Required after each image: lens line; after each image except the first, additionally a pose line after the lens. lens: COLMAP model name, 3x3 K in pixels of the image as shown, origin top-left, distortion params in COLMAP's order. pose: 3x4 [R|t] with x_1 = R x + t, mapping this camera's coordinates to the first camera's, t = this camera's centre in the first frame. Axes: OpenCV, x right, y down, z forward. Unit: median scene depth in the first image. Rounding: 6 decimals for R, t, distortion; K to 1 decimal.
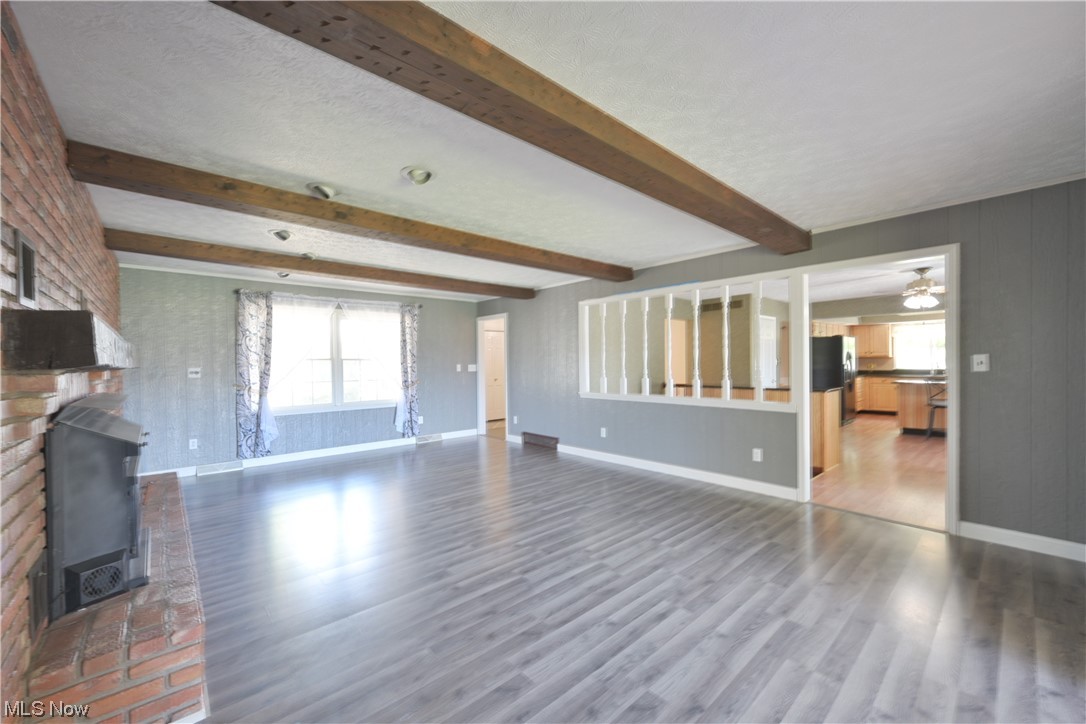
lens RADIAL K [[424.7, 0, 543.0], [0, 424.7, 362.0], [0, 0, 1]] dist [-0.001502, -0.000214]
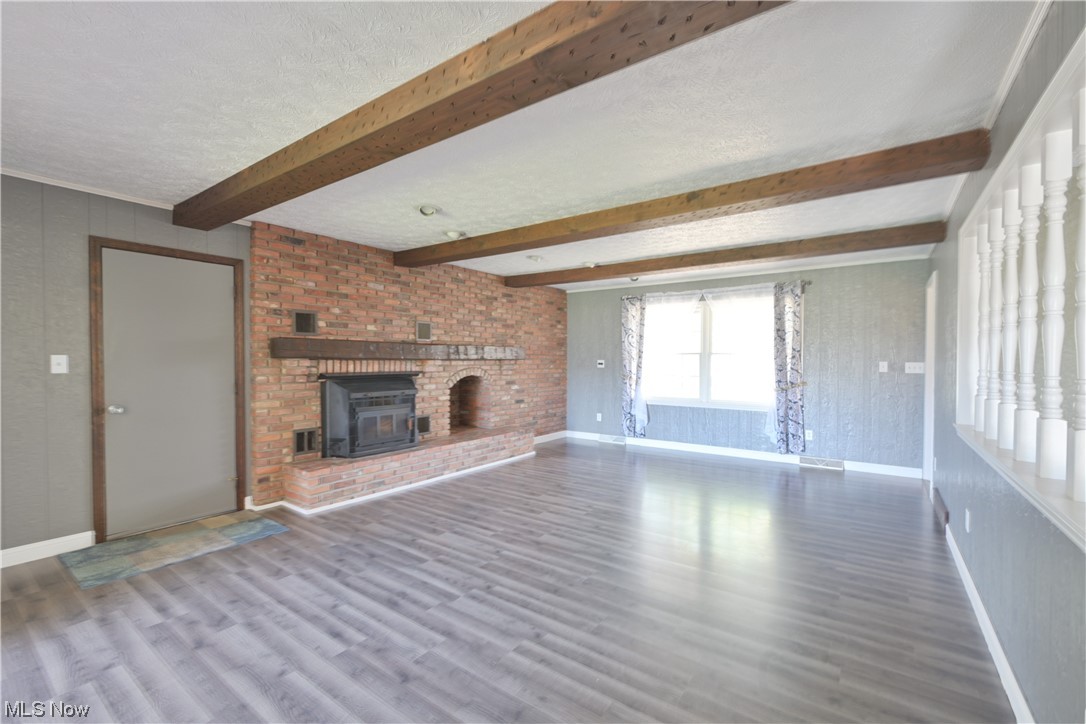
lens RADIAL K [[467.6, 0, 543.0], [0, 467.6, 362.0], [0, 0, 1]] dist [0.004444, 0.000487]
pose [[0.212253, 0.018139, -0.977046, 1.000490], [-0.004568, 0.999835, 0.017570, -0.009143], [0.977204, 0.000734, 0.212301, 0.900185]]
